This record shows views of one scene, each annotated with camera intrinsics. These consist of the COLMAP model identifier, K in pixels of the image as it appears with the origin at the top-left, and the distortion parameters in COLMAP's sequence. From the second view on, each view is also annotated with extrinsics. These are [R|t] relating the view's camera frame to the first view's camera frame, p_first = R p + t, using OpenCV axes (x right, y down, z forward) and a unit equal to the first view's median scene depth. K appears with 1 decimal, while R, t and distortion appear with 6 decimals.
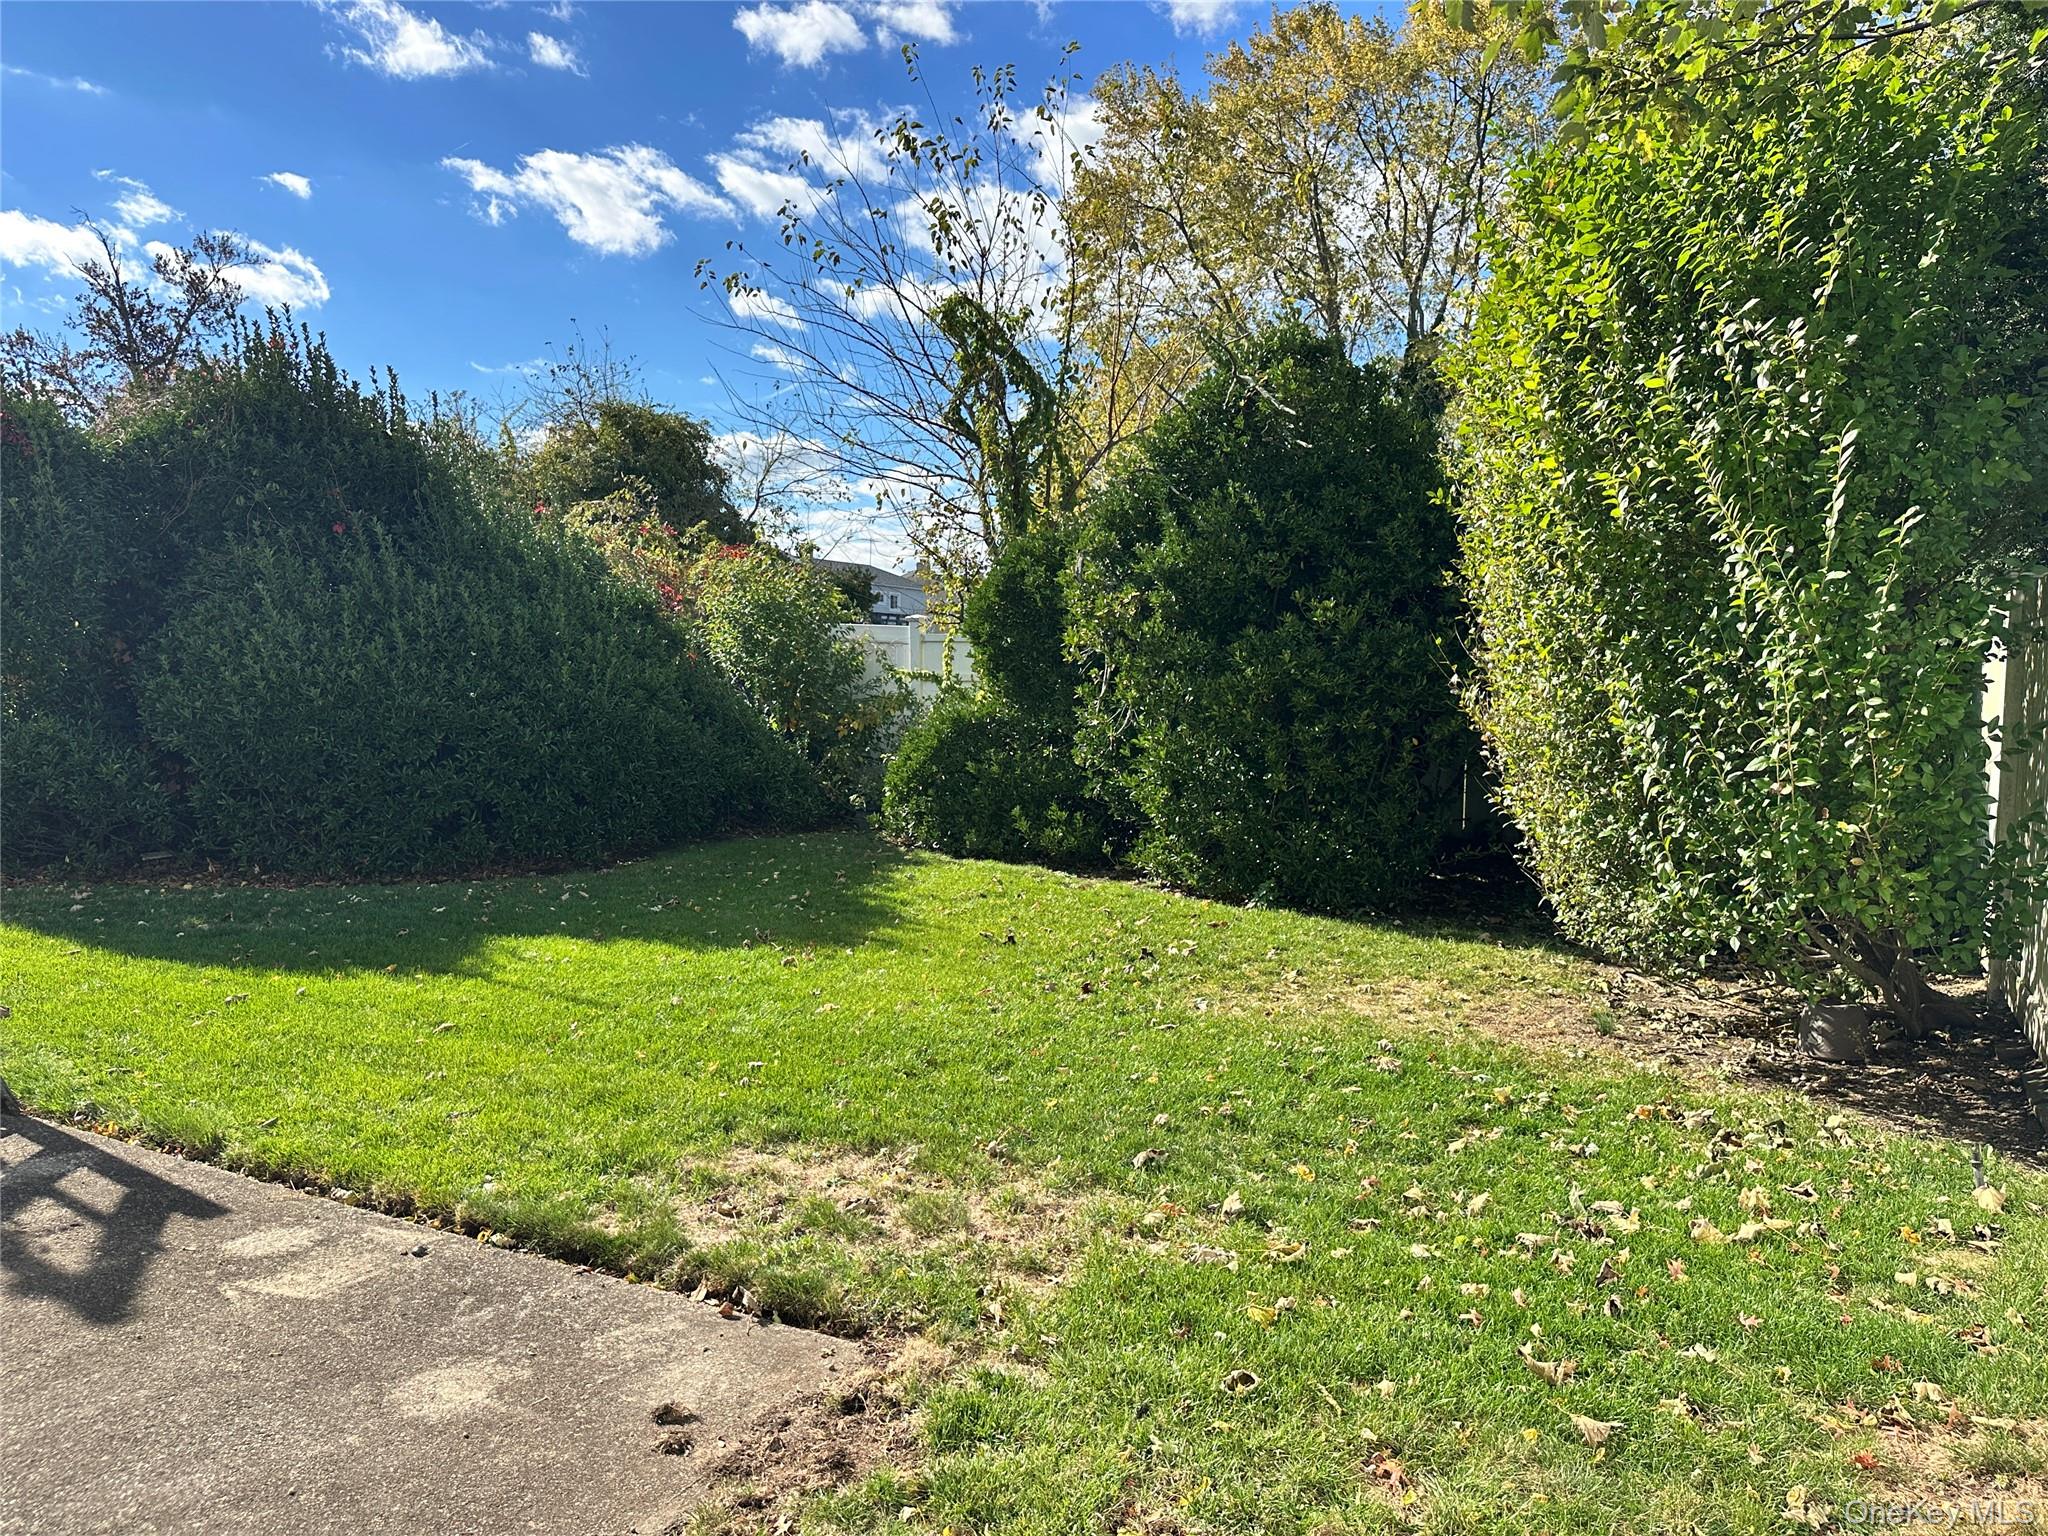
lens RADIAL K [[1436.4, 0, 1025.2], [0, 1436.4, 807.4], [0, 0, 1]] dist [0.044364, -0.071500]
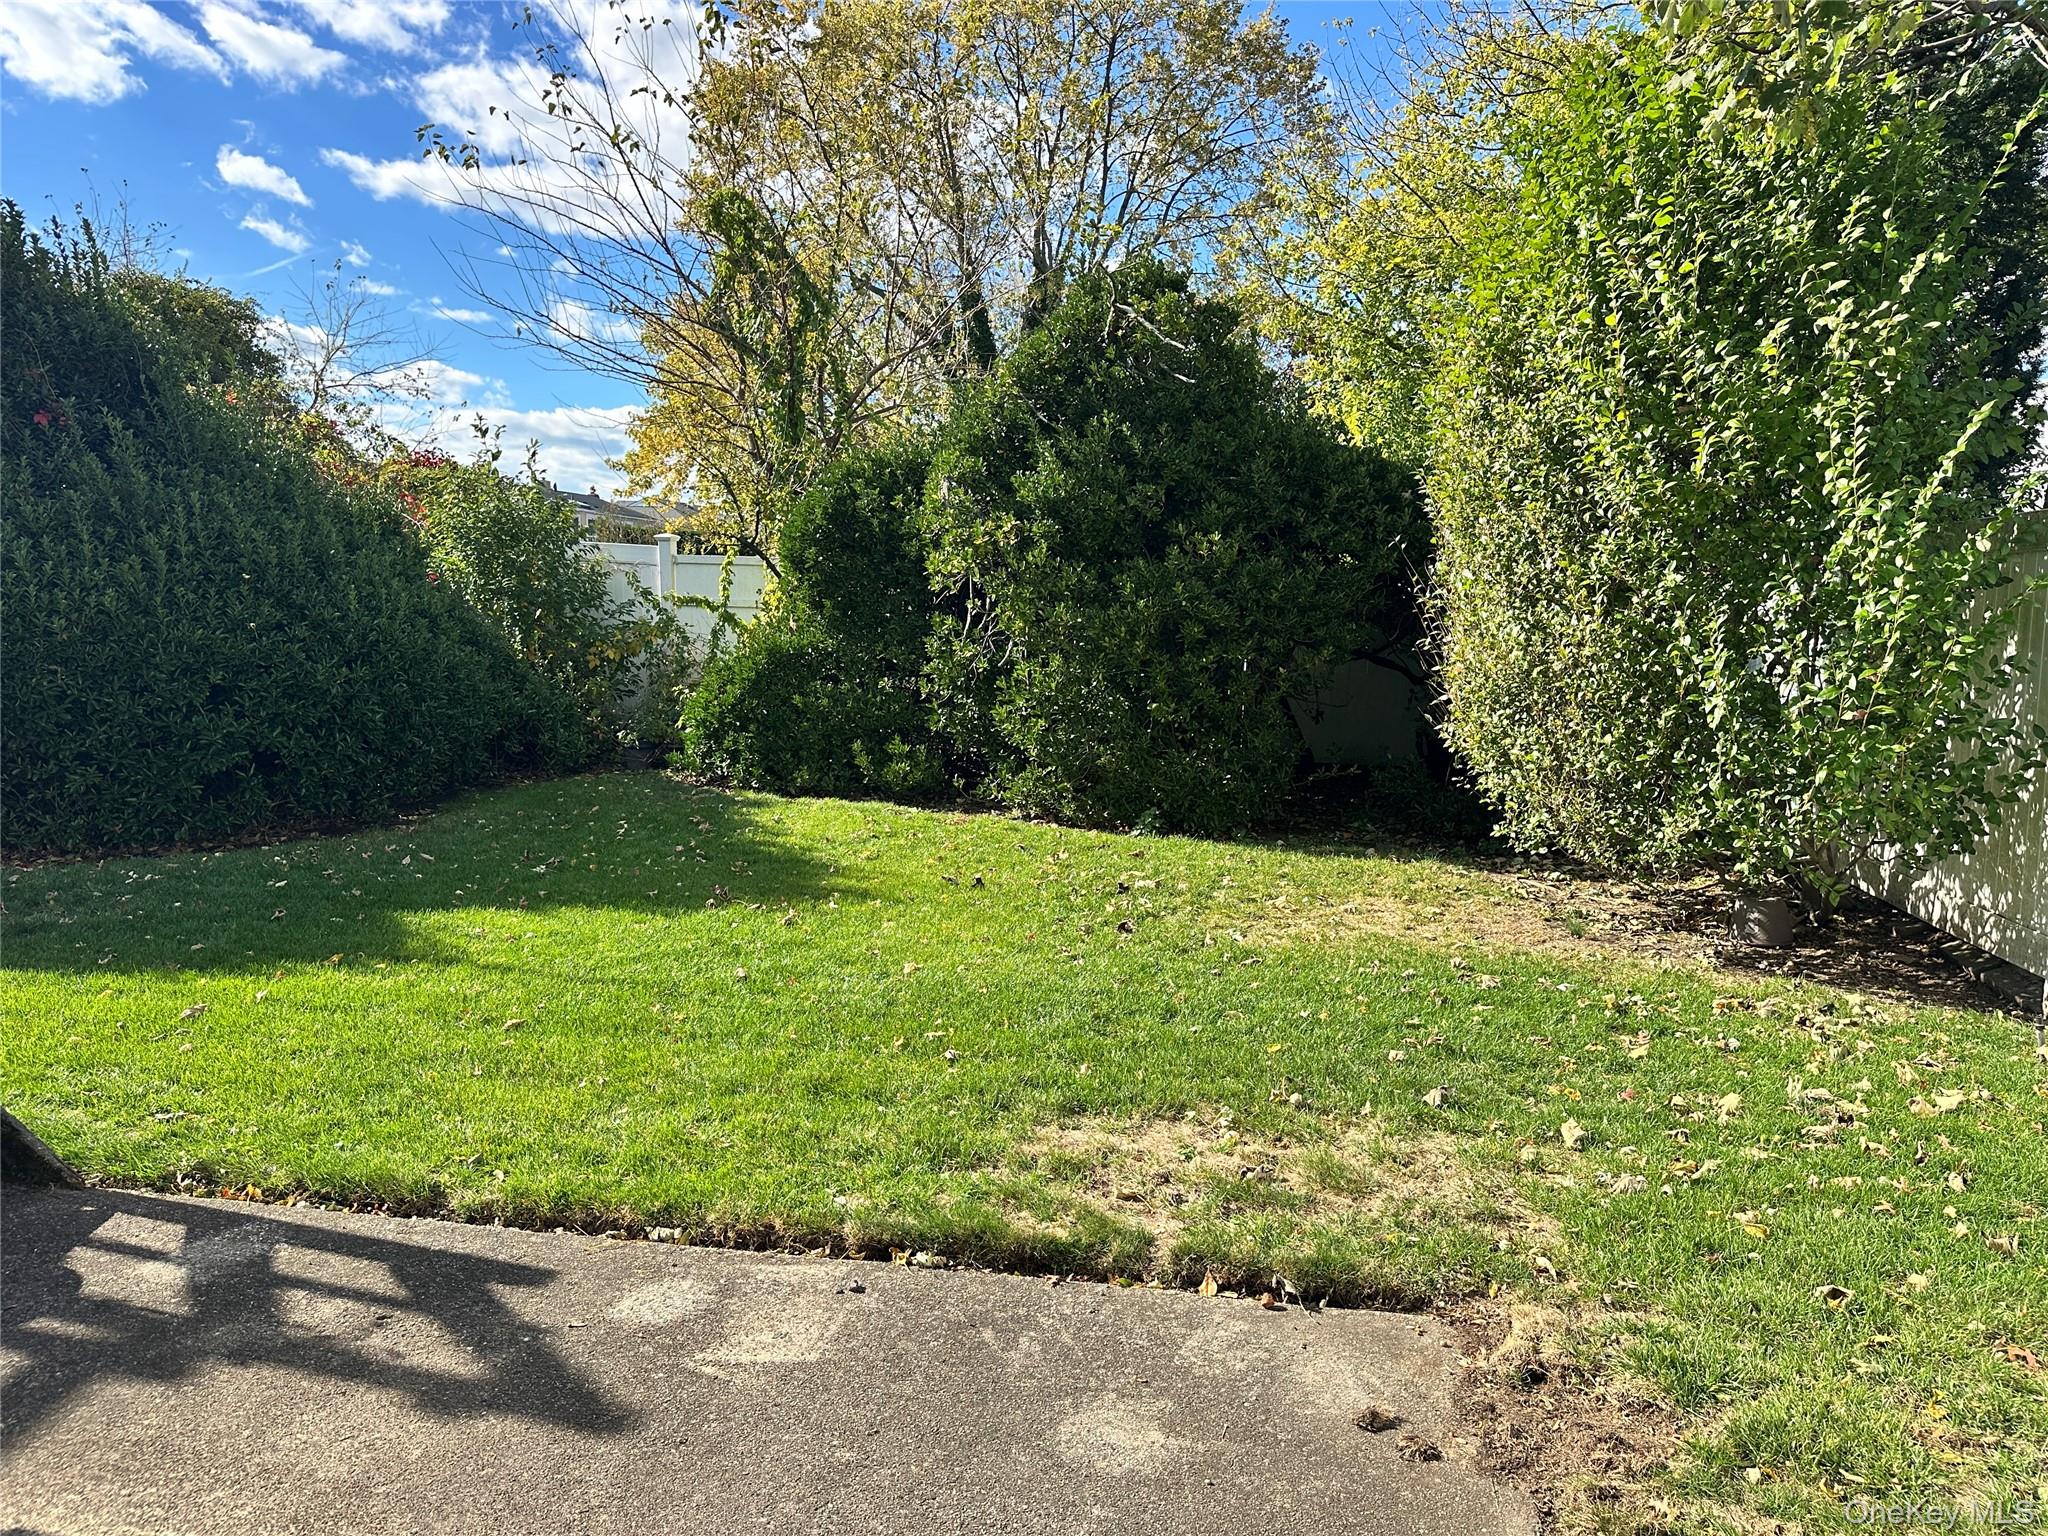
lens RADIAL K [[1441.3, 0, 1022.9], [0, 1441.3, 764.6], [0, 0, 1]] dist [0.008520, -0.005020]
pose [[0.948546, -0.031134, 0.315106, -0.227458], [0.023469, 0.999330, 0.028092, -0.010341], [-0.315769, -0.019252, 0.948641, 0.060363]]
